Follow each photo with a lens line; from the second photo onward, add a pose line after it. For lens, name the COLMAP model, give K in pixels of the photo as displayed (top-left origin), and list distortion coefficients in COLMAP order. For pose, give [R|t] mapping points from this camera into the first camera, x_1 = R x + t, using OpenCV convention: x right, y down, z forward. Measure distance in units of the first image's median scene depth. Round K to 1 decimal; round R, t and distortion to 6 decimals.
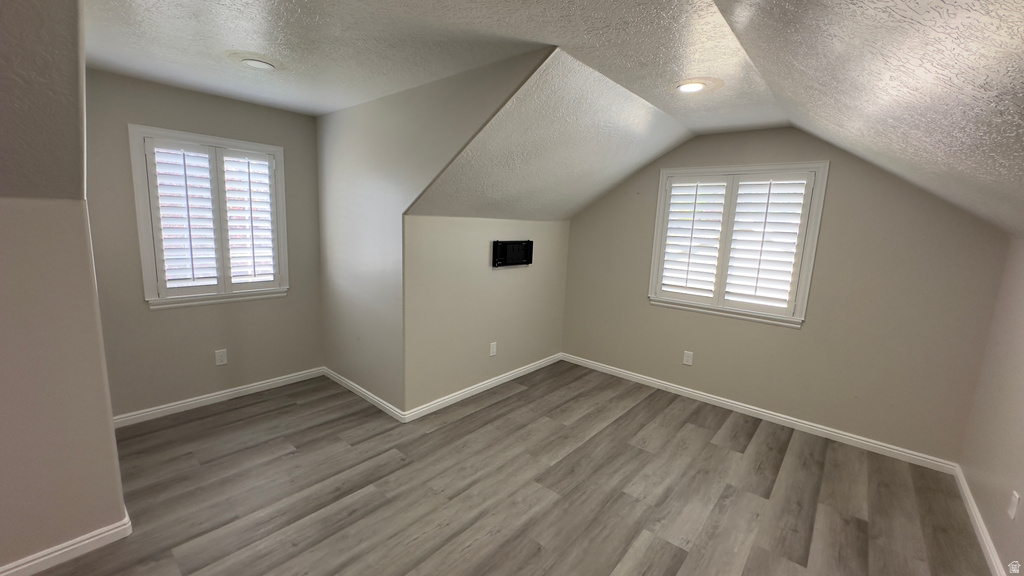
lens RADIAL K [[406.4, 0, 509.5], [0, 406.4, 291.6], [0, 0, 1]] dist [-0.004230, 0.000269]
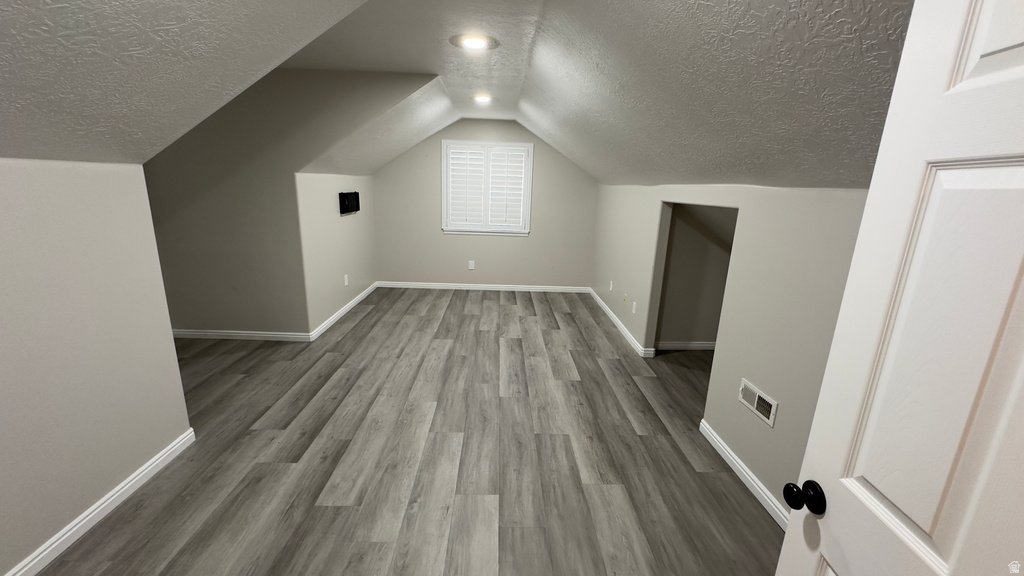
lens RADIAL K [[406.4, 0, 509.0], [0, 406.4, 289.5], [0, 0, 1]] dist [-0.004230, 0.000269]
pose [[0.742693, -0.181073, 0.644685, -0.654426], [0.108397, 0.982558, 0.151096, 0.046259], [-0.660800, -0.042336, 0.749367, -0.378780]]
